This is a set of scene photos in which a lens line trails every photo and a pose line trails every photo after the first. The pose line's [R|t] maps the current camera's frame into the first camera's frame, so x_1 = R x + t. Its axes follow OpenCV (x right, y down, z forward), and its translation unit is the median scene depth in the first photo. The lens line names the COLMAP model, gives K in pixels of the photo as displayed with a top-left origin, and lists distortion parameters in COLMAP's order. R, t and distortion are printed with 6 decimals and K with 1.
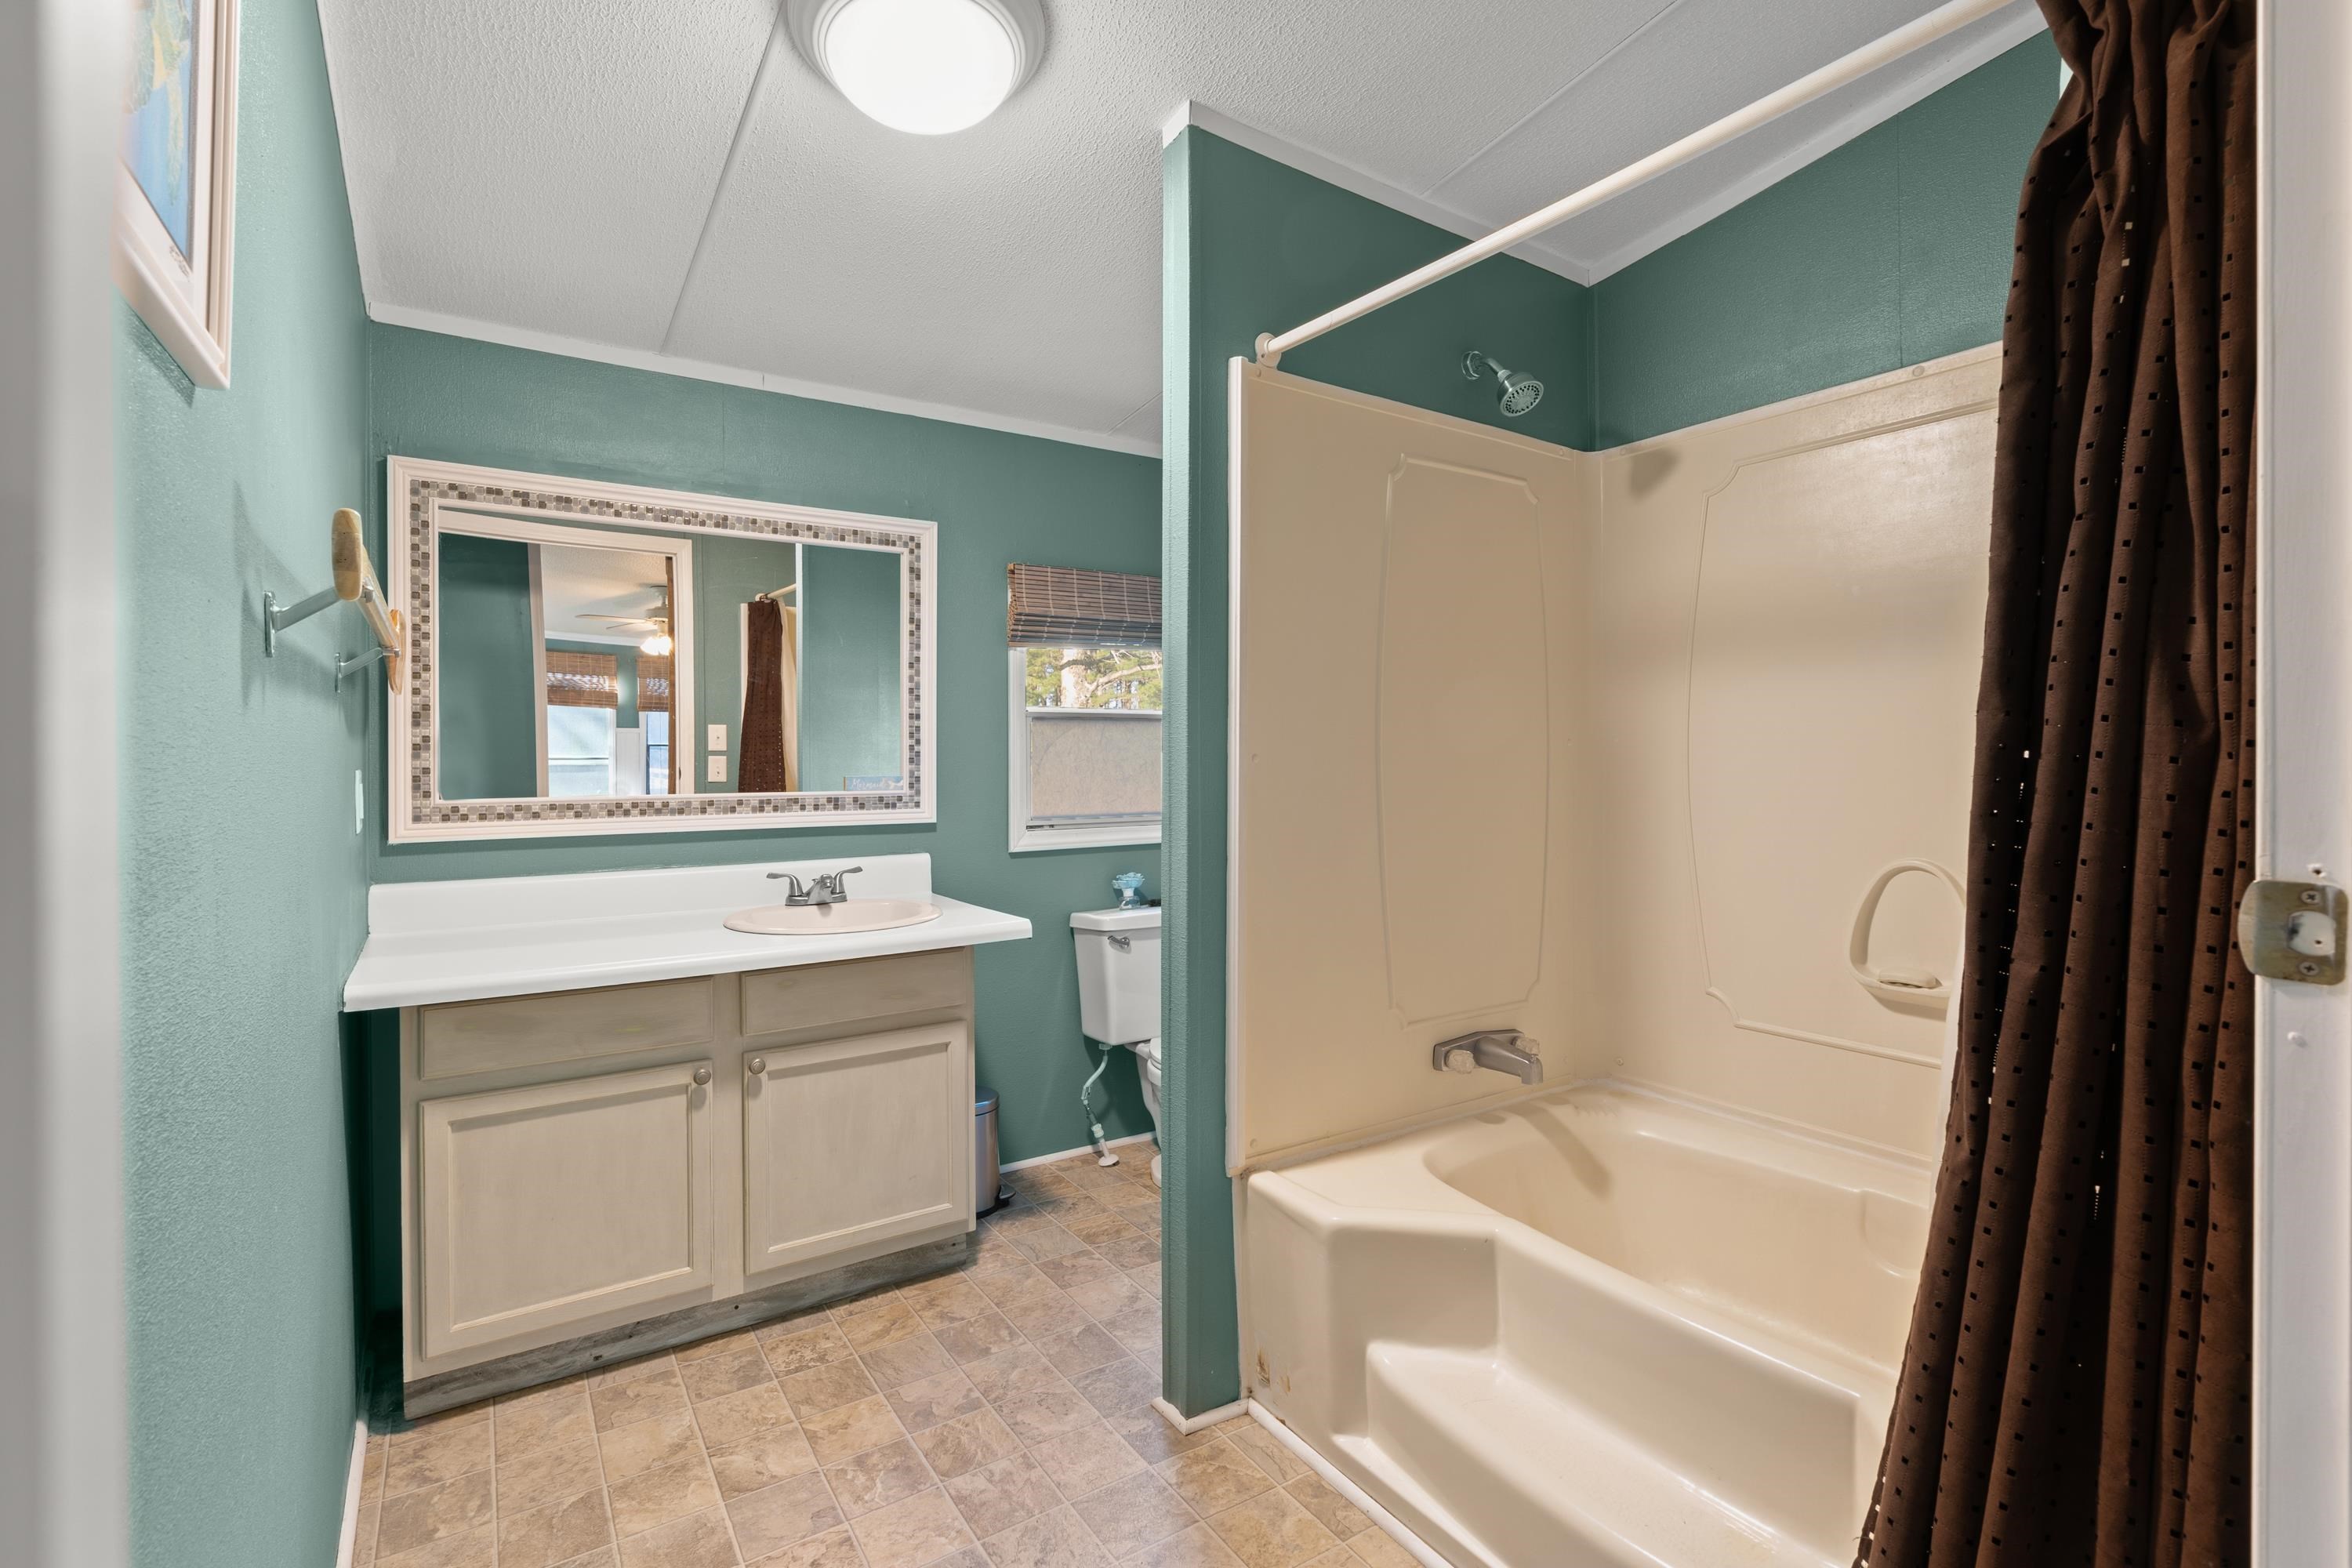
lens RADIAL K [[1043.5, 0, 1149.4], [0, 1043.5, 758.5], [0, 0, 1]] dist [-0.001002, 0.000085]
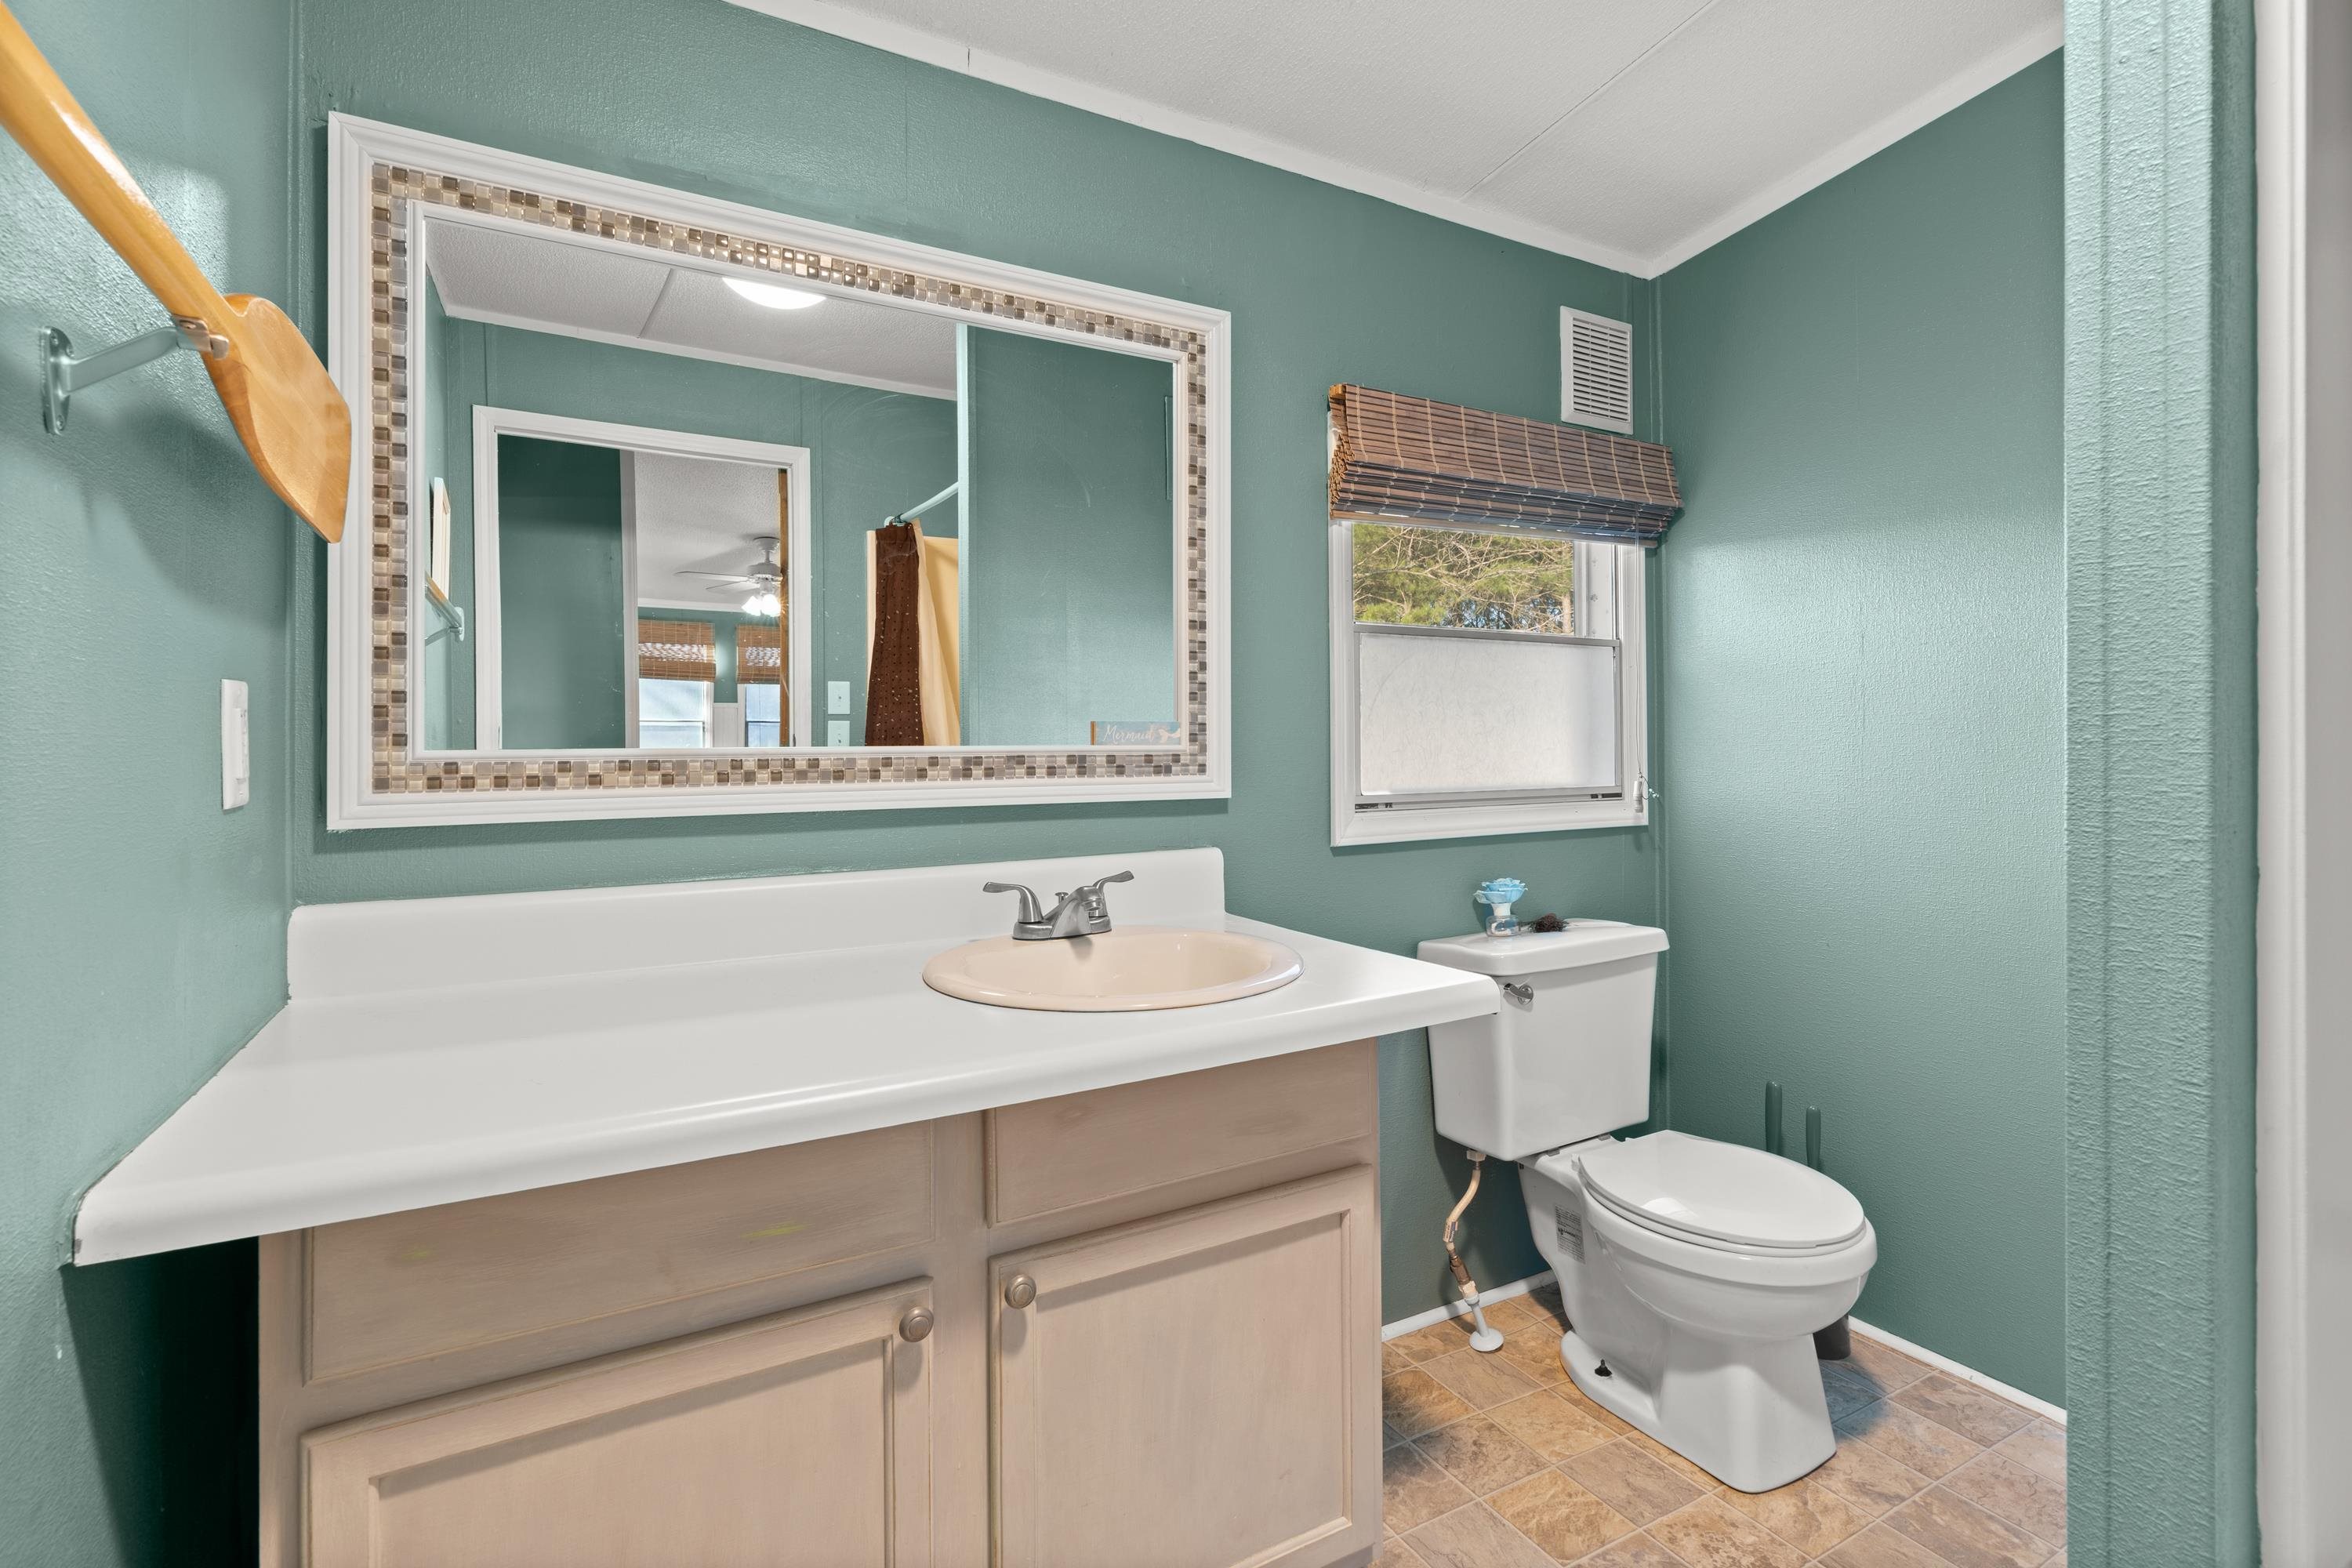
lens RADIAL K [[1079.3, 0, 1167.9], [0, 1079.3, 730.6], [0, 0, 1]] dist [-0.000447, 0.000439]
pose [[0.997439, -0.003028, -0.071457, -0.218727], [0.002232, 0.999935, -0.011205, 0.032078], [0.071486, 0.011016, 0.997381, 0.404864]]
